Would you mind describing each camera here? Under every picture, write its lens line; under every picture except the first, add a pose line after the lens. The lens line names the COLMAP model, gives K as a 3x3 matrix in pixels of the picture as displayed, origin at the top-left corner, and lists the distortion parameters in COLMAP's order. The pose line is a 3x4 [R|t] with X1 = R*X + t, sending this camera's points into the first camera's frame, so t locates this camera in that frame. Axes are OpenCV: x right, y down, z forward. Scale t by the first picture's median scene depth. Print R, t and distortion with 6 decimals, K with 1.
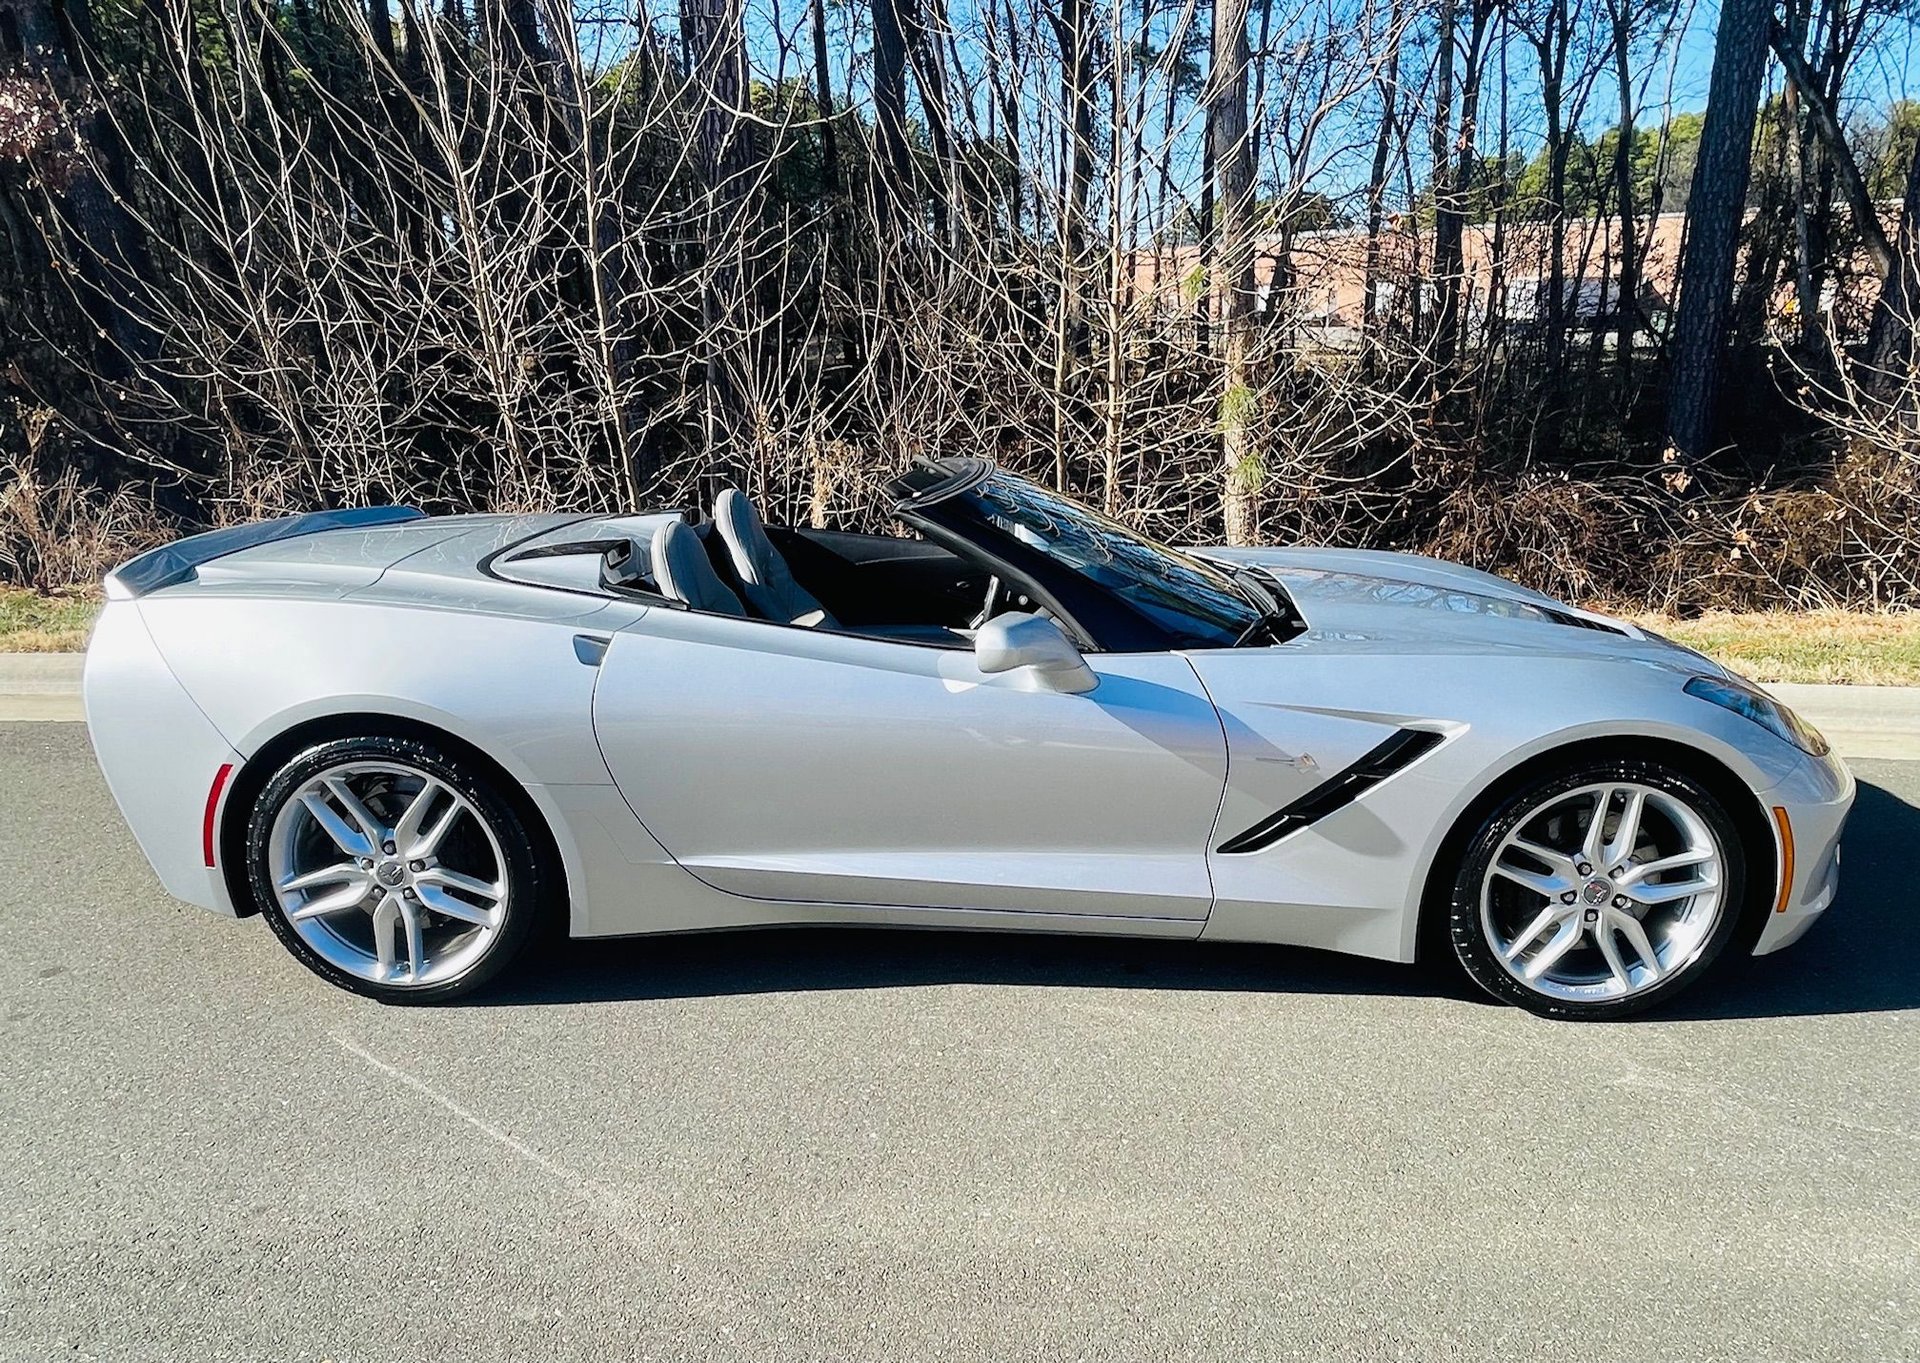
lens RADIAL K [[1296.2, 0, 977.2], [0, 1296.2, 692.3], [0, 0, 1]] dist [-0.008211, 0.015666]
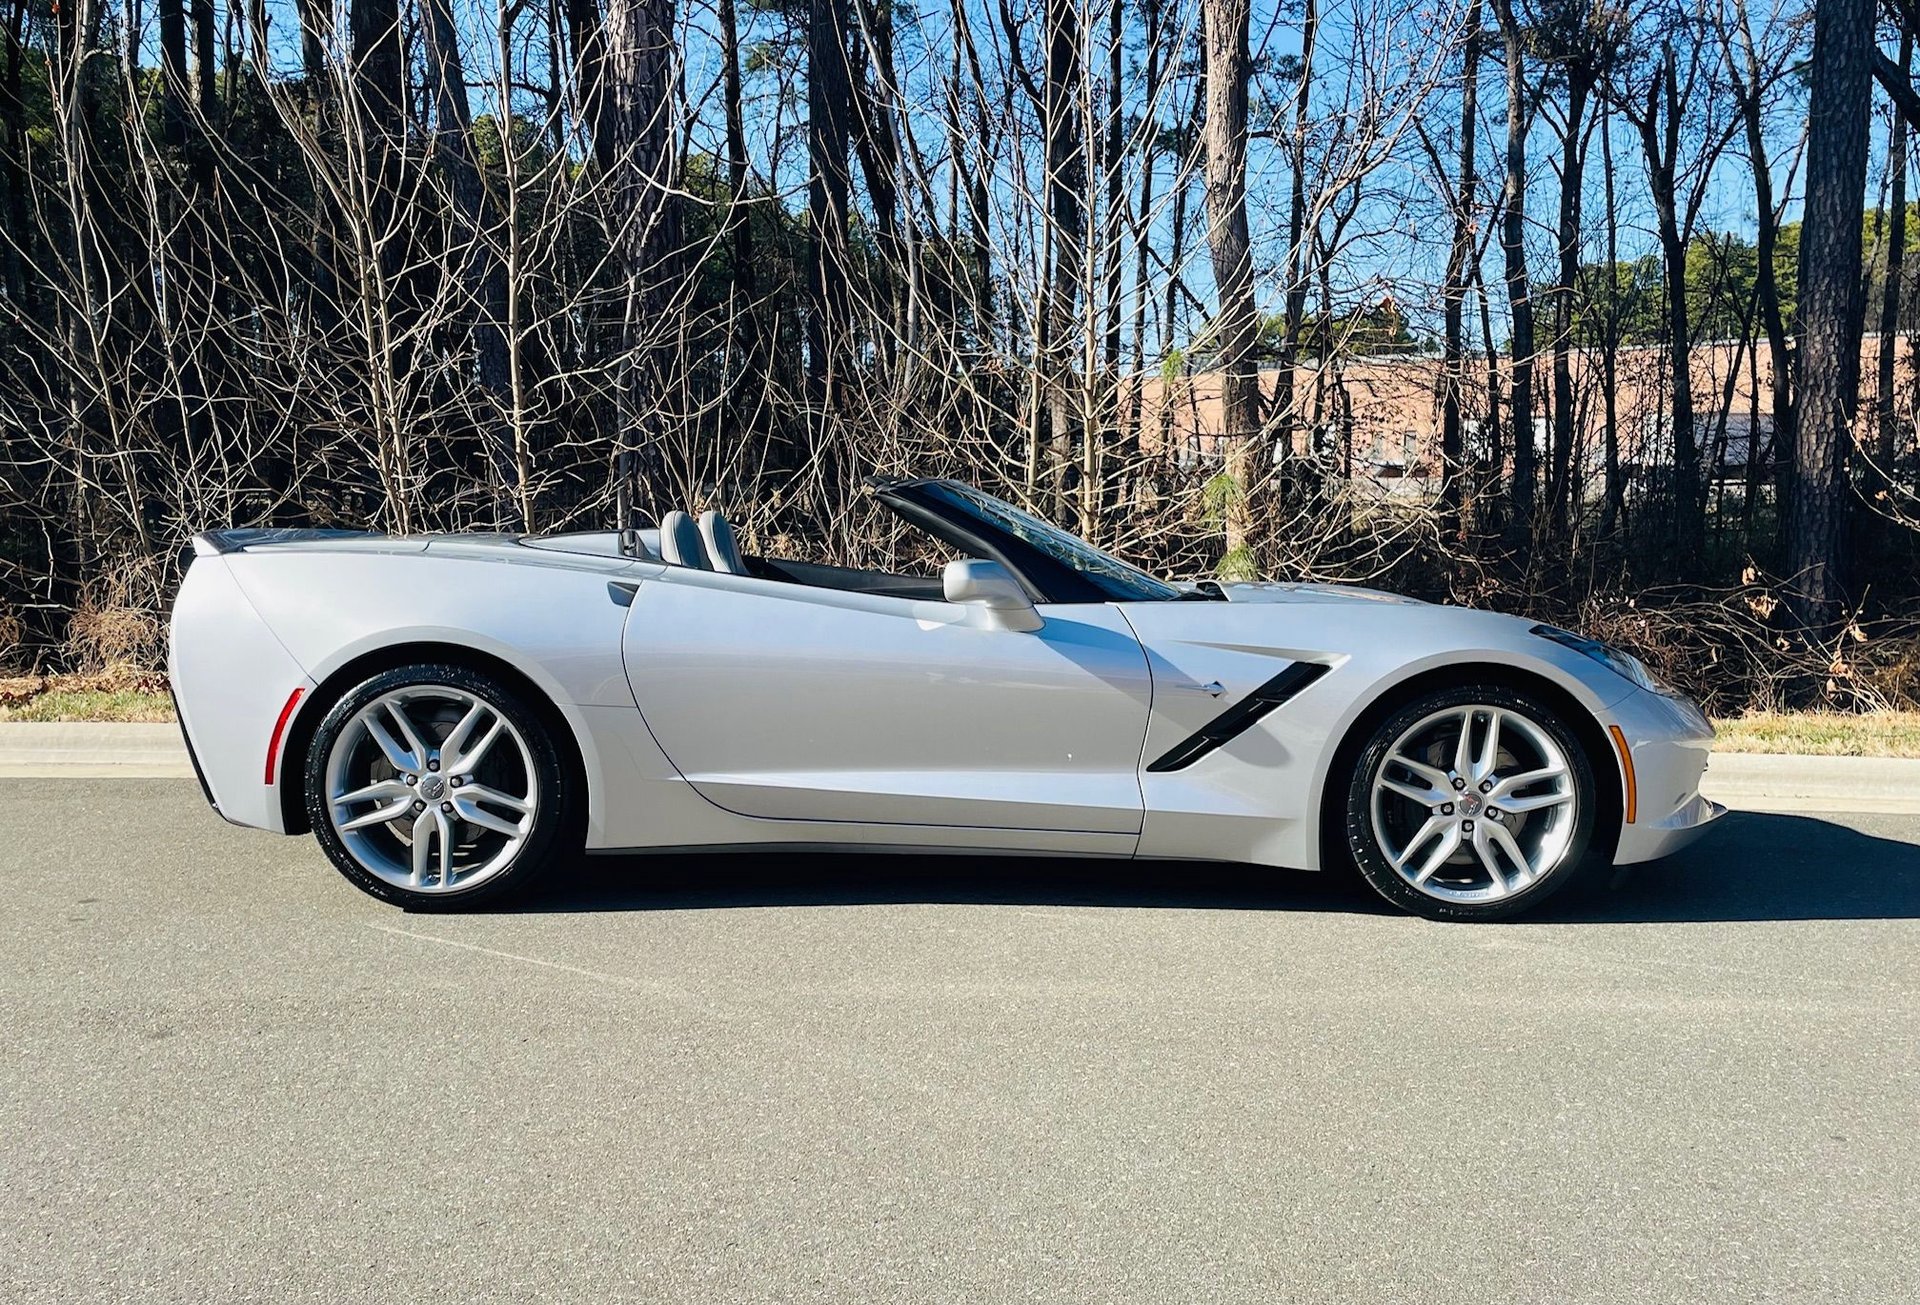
lens RADIAL K [[1893.4, 0, 949.1], [0, 1893.4, 634.6], [0, 0, 1]] dist [0.081301, 0.000000]
pose [[0.999890, 0.010256, 0.010729, -0.008022], [-0.007934, 0.980248, -0.197613, 0.194649], [-0.012544, 0.197506, 0.980221, -0.400751]]
